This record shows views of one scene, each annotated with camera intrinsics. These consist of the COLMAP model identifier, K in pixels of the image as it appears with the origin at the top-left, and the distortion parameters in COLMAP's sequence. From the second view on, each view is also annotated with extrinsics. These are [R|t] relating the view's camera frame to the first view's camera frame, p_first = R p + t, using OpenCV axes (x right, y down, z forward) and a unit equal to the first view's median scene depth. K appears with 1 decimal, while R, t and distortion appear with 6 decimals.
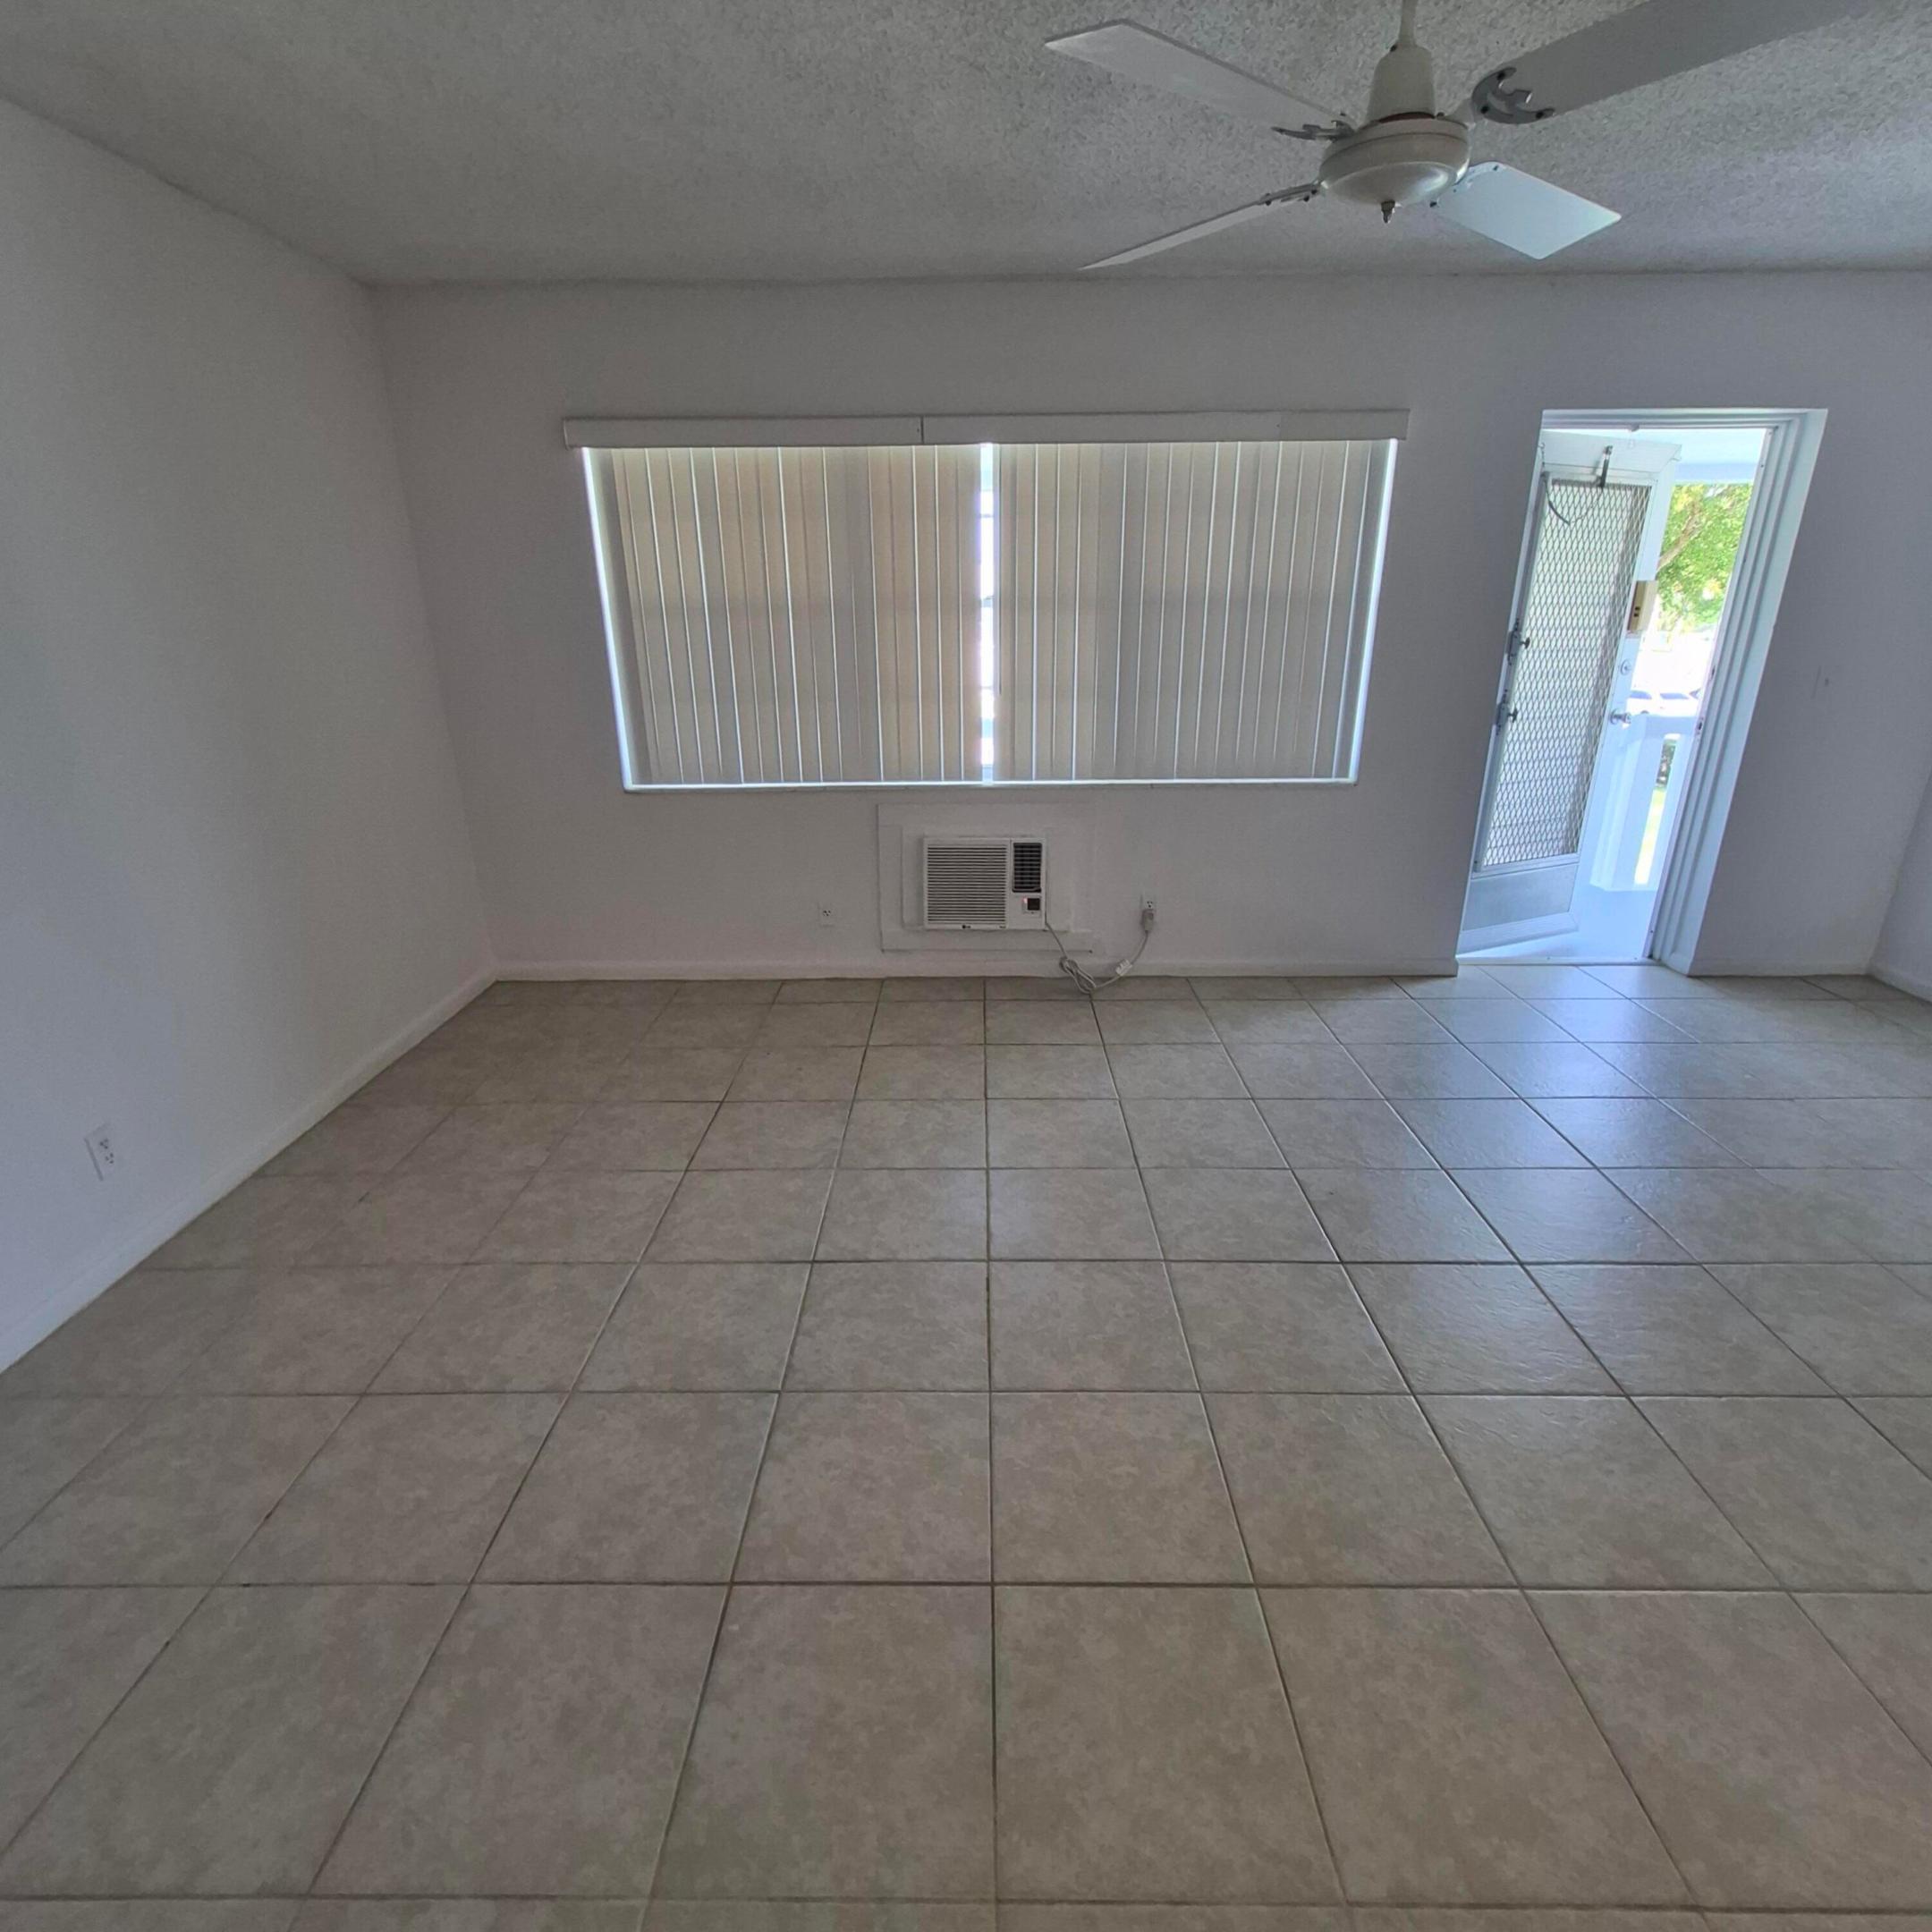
lens RADIAL K [[1017.0, 0, 966.0], [0, 1017.0, 966.0], [0, 0, 1]] dist [0.012989, -0.001003]
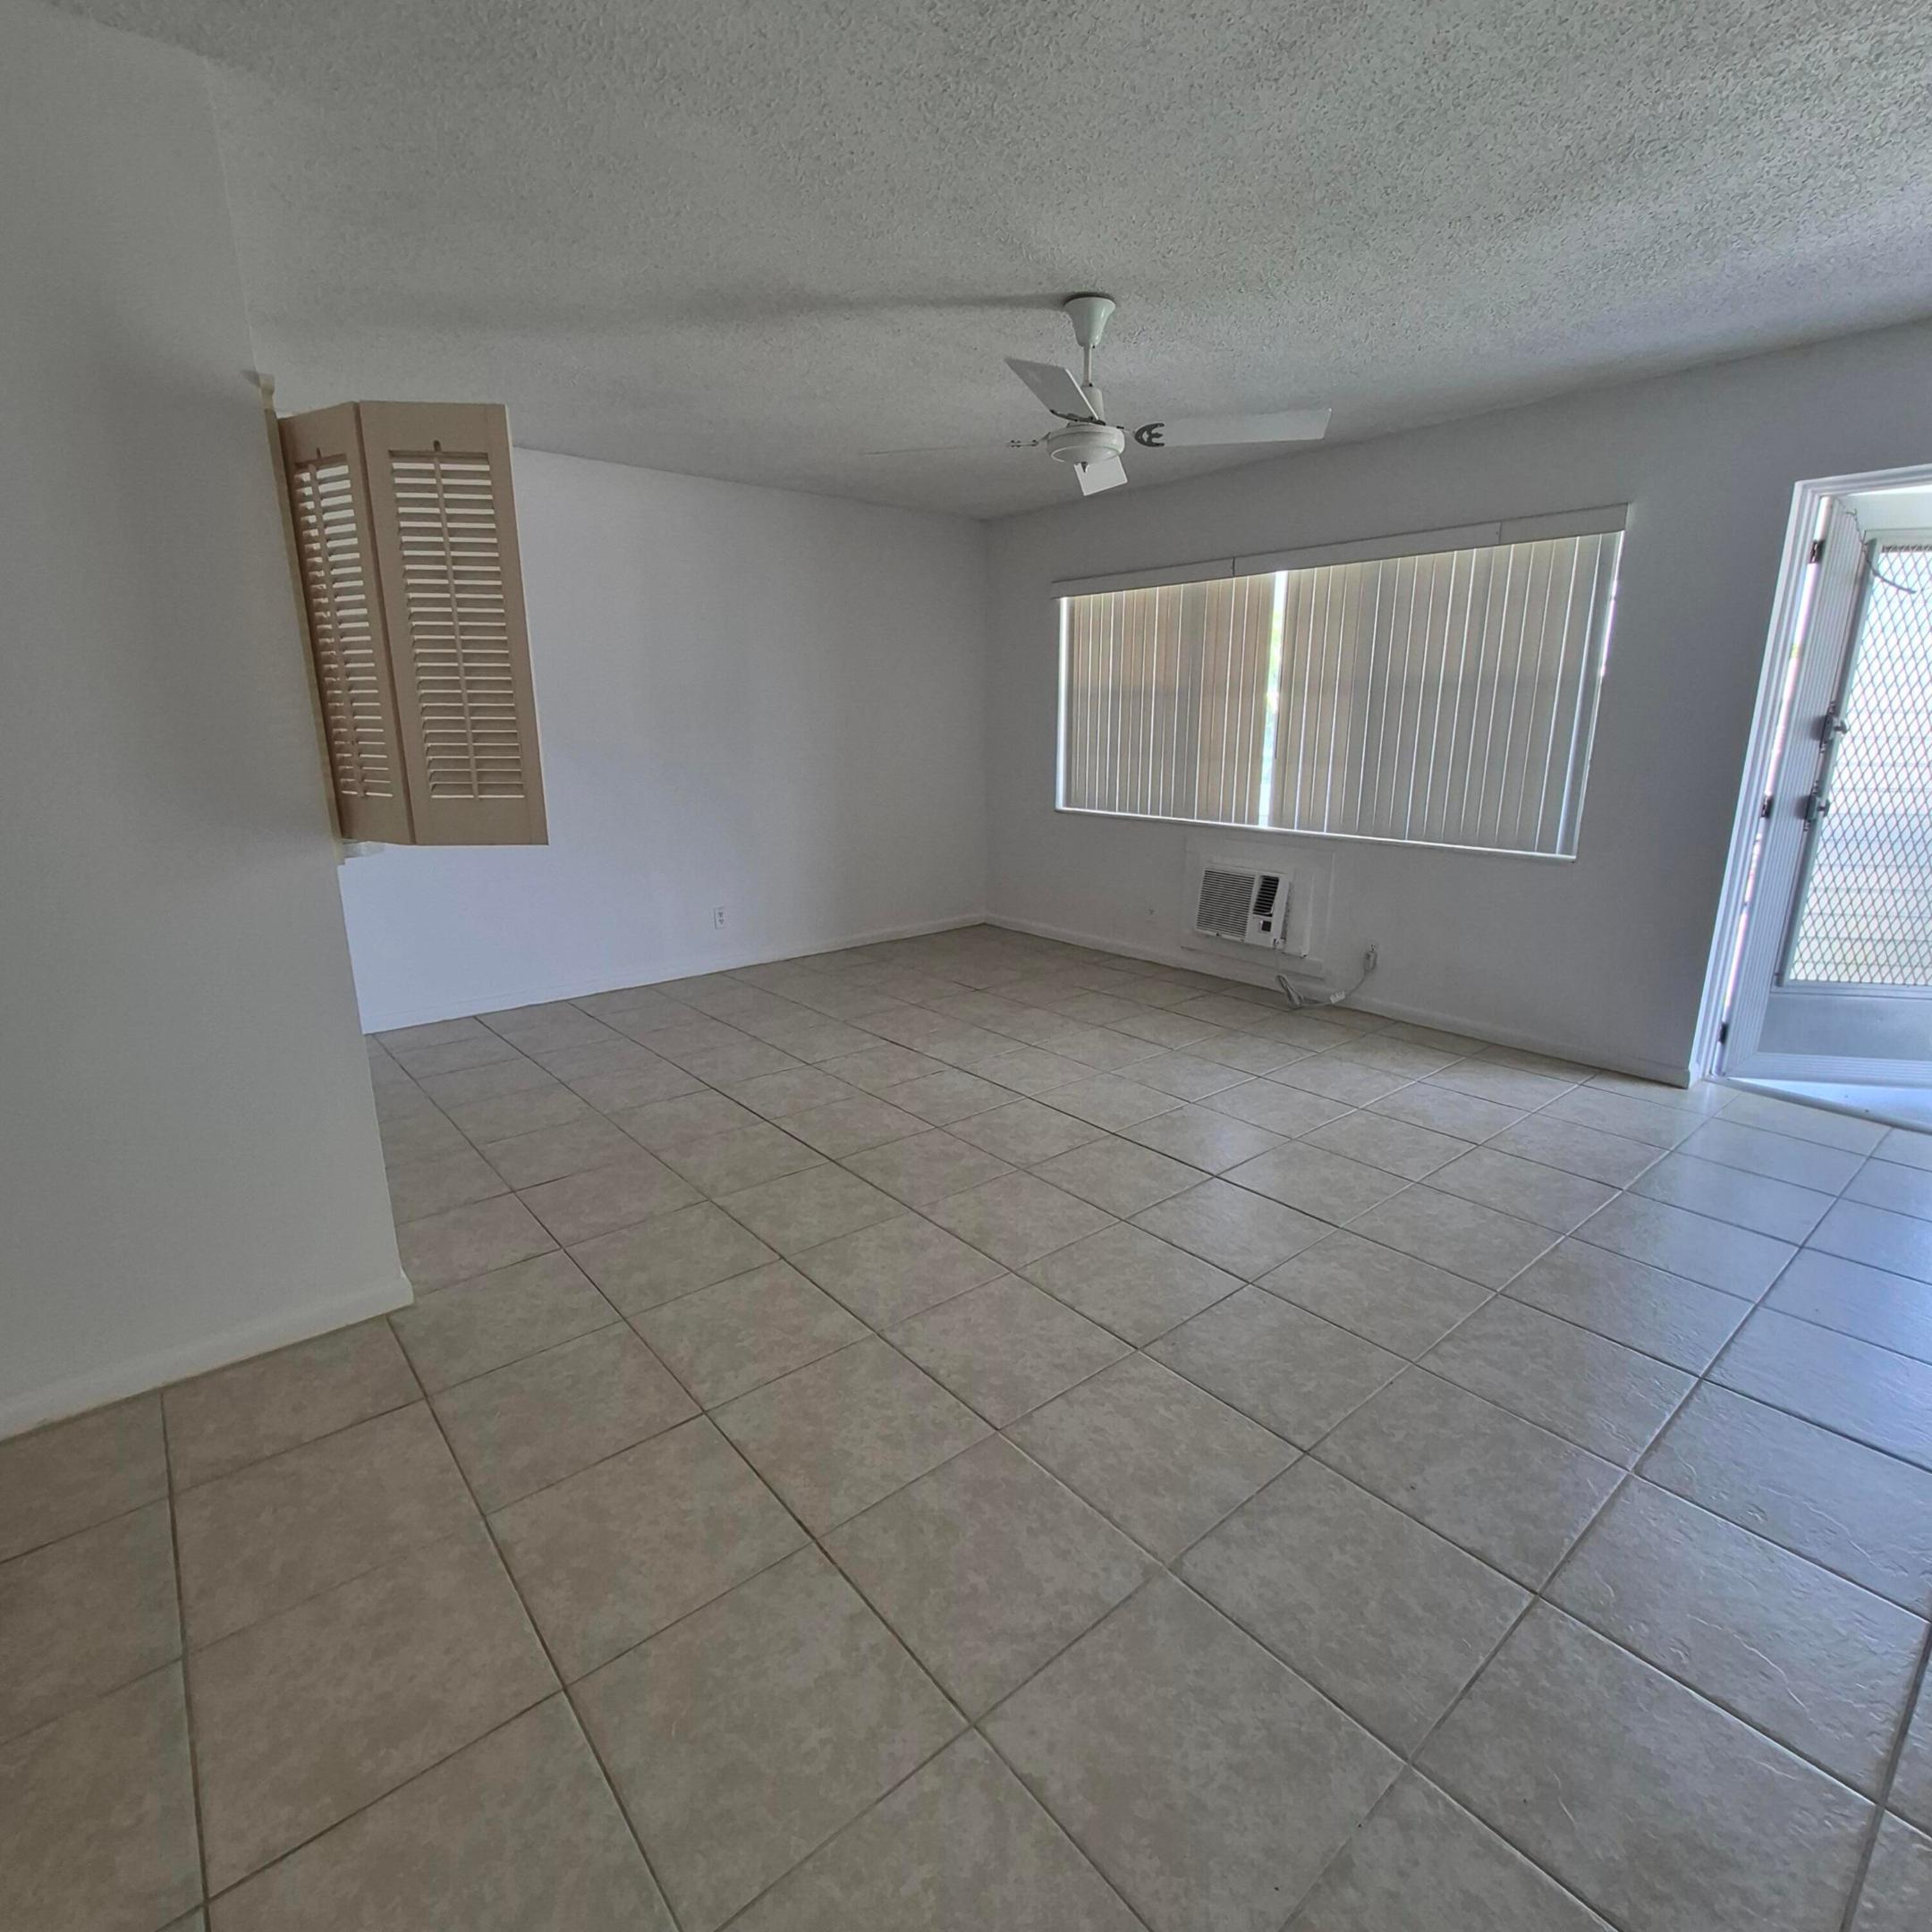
lens RADIAL K [[1017.4, 0, 966.0], [0, 1017.4, 966.0], [0, 0, 1]] dist [0.013848, 0.001967]
pose [[0.649868, 0.193146, -0.735096, 0.788002], [-0.258645, 0.965647, 0.025065, 0.052509], [0.714684, 0.173840, 0.677500, -0.095165]]
